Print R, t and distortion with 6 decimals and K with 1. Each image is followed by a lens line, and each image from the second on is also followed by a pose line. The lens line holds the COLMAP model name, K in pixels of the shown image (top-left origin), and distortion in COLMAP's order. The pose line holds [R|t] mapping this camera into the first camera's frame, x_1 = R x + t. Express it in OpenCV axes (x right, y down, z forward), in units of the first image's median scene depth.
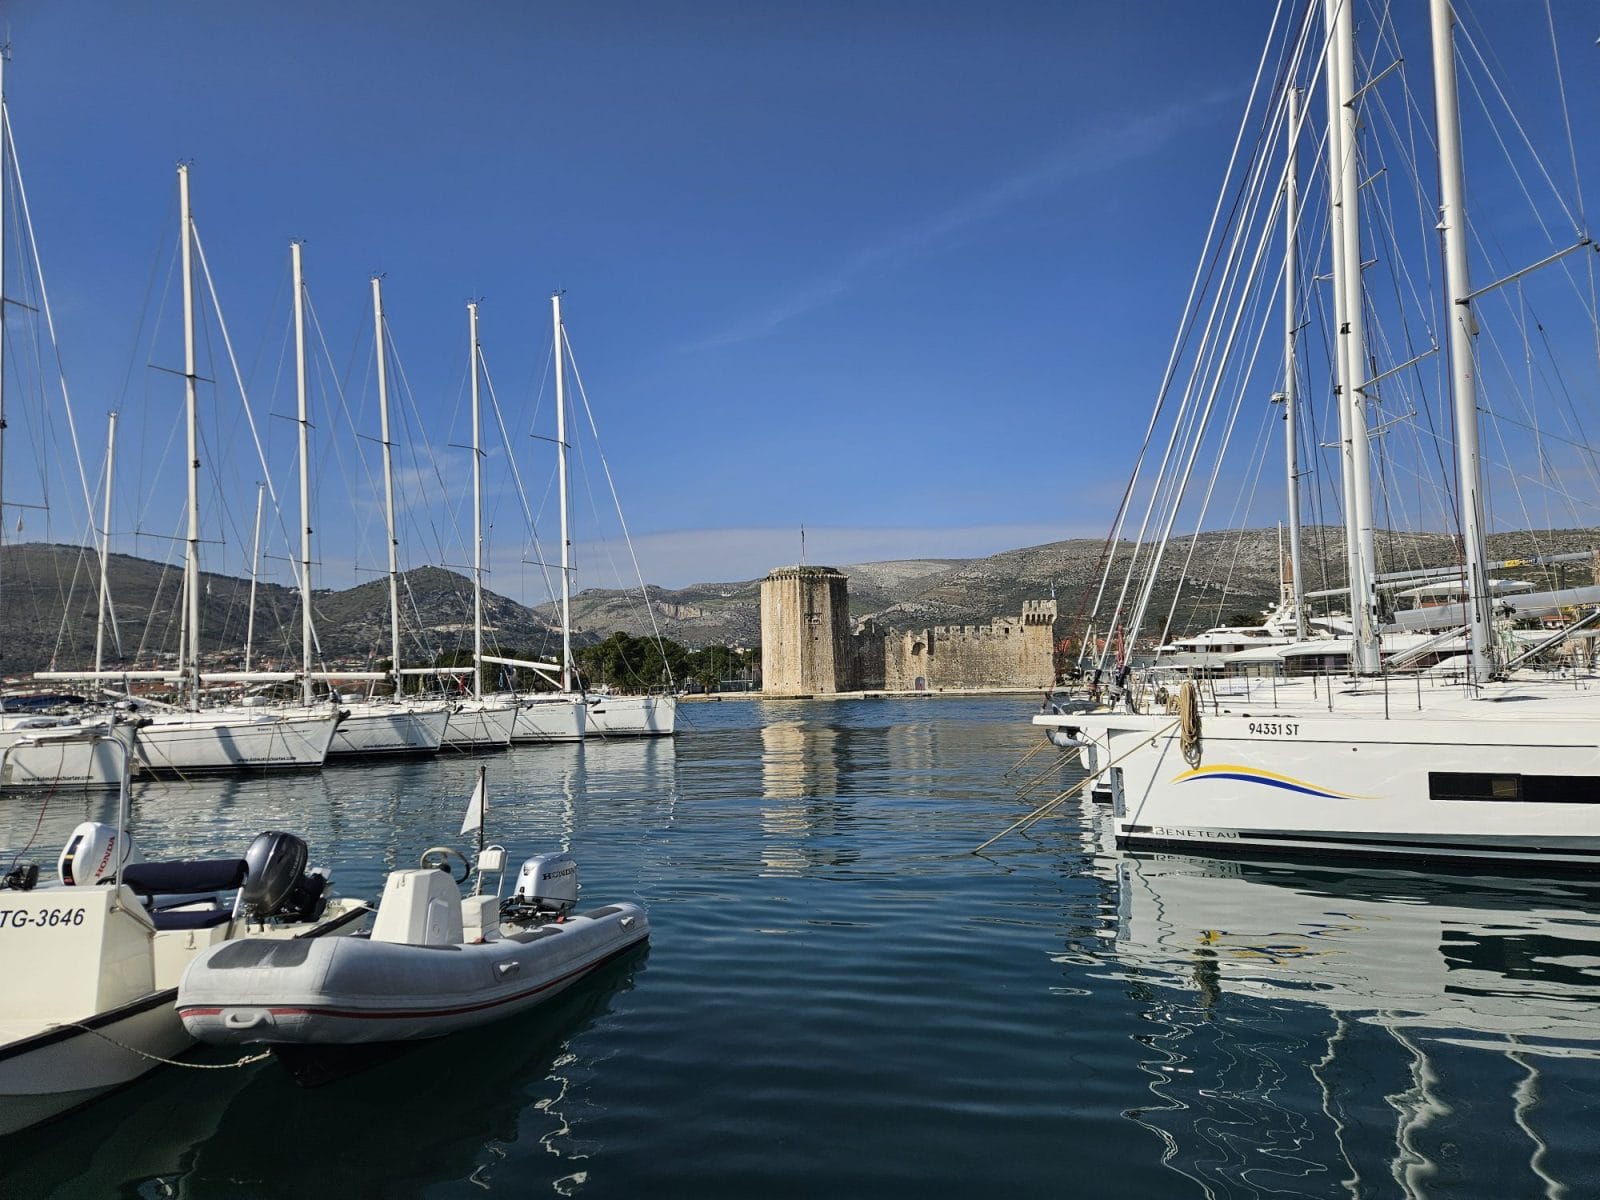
lens RADIAL K [[1064.6, 0, 800.0], [0, 1064.6, 600.0], [0, 0, 1]] dist [0.058428, -0.001031]
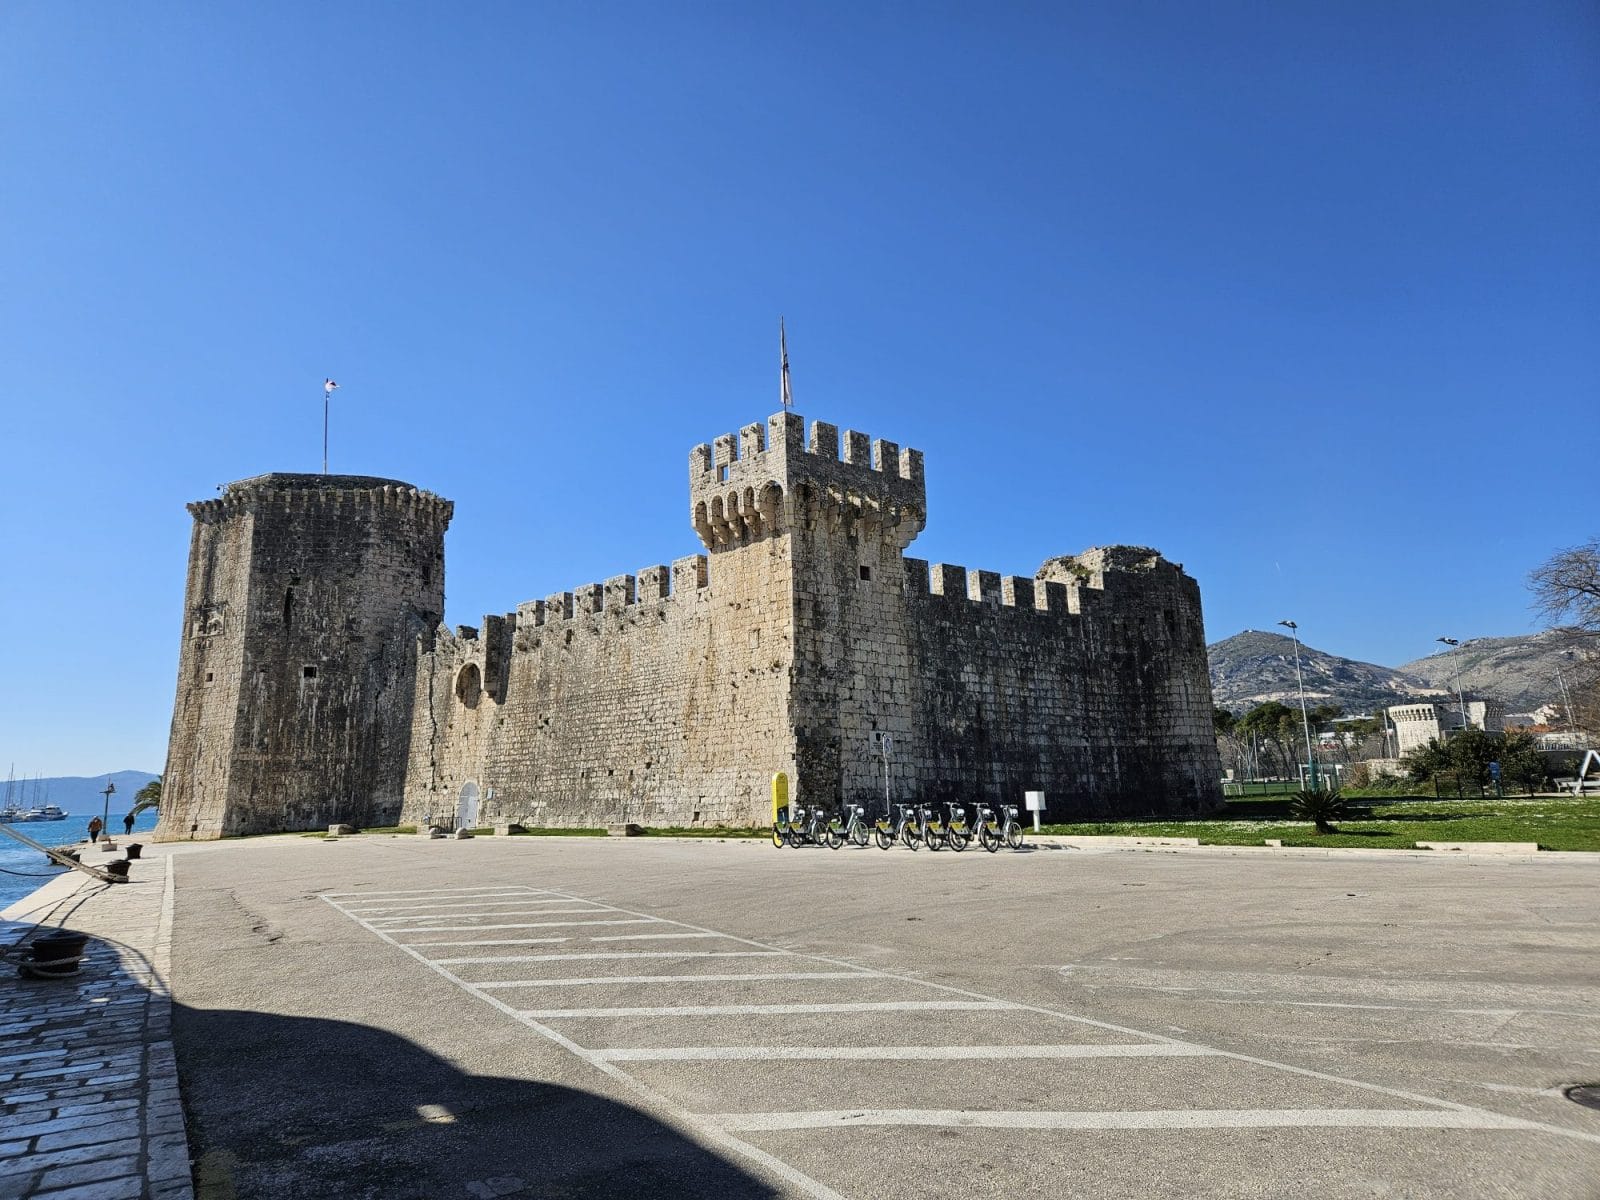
lens RADIAL K [[1064.6, 0, 800.0], [0, 1064.6, 600.0], [0, 0, 1]] dist [0.058428, -0.001031]
pose [[0.698474, -0.122271, -0.705112, 0.383200], [0.073430, 0.992341, -0.099339, 0.057998], [0.711858, 0.017609, 0.702103, 0.853341]]
